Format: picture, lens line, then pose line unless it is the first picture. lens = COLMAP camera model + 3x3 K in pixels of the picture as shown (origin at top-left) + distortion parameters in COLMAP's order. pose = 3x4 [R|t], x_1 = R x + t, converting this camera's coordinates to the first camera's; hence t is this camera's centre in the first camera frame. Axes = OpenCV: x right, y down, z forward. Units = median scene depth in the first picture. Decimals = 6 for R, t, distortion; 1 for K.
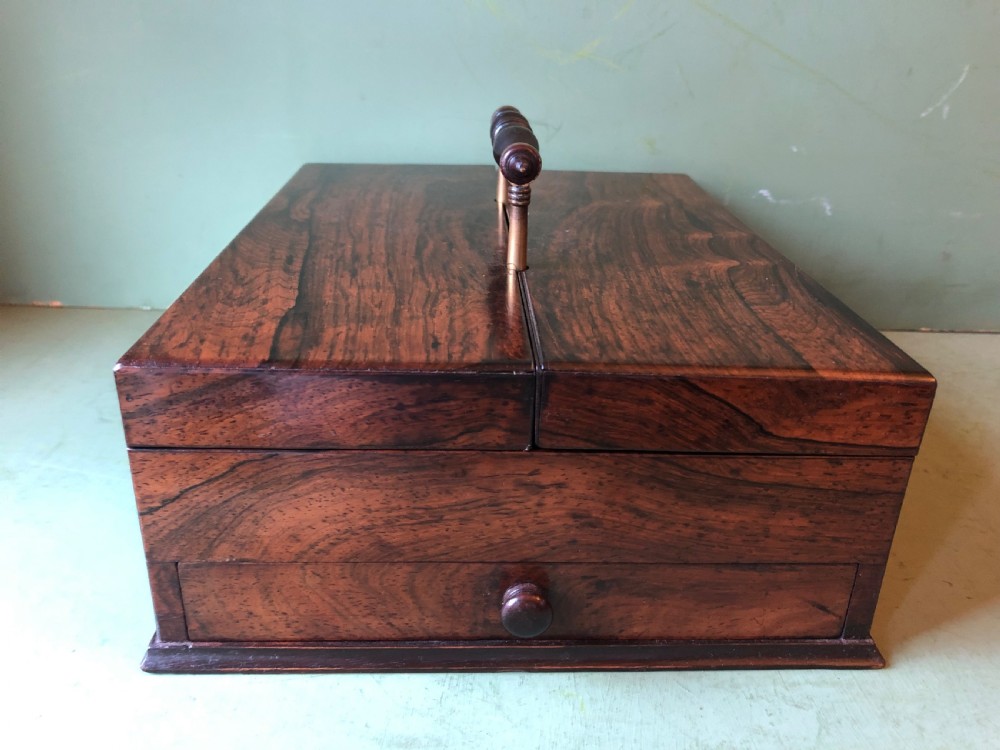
lens RADIAL K [[838.6, 0, 525.0], [0, 838.6, 370.1], [0, 0, 1]] dist [0.002744, -0.119516]
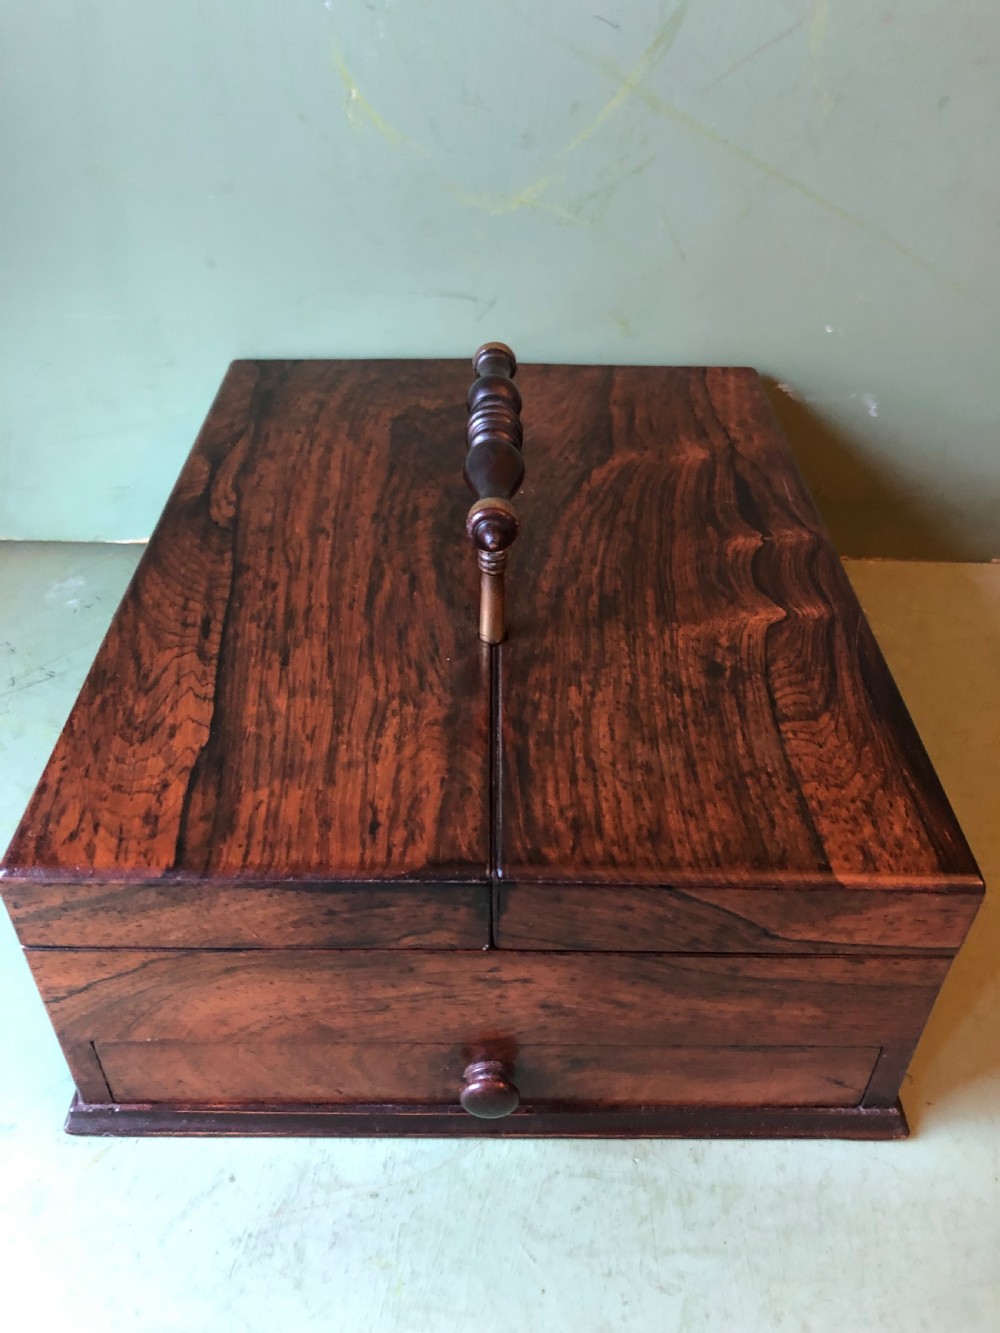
lens RADIAL K [[1117.9, 0, 526.9], [0, 1117.9, 644.9], [0, 0, 1]] dist [0.002744, -0.119516]
pose [[0.998756, 0.016303, -0.047122, 0.089663], [-0.004855, 0.972344, 0.233503, -0.447804], [0.049626, -0.232984, 0.971214, -0.019945]]
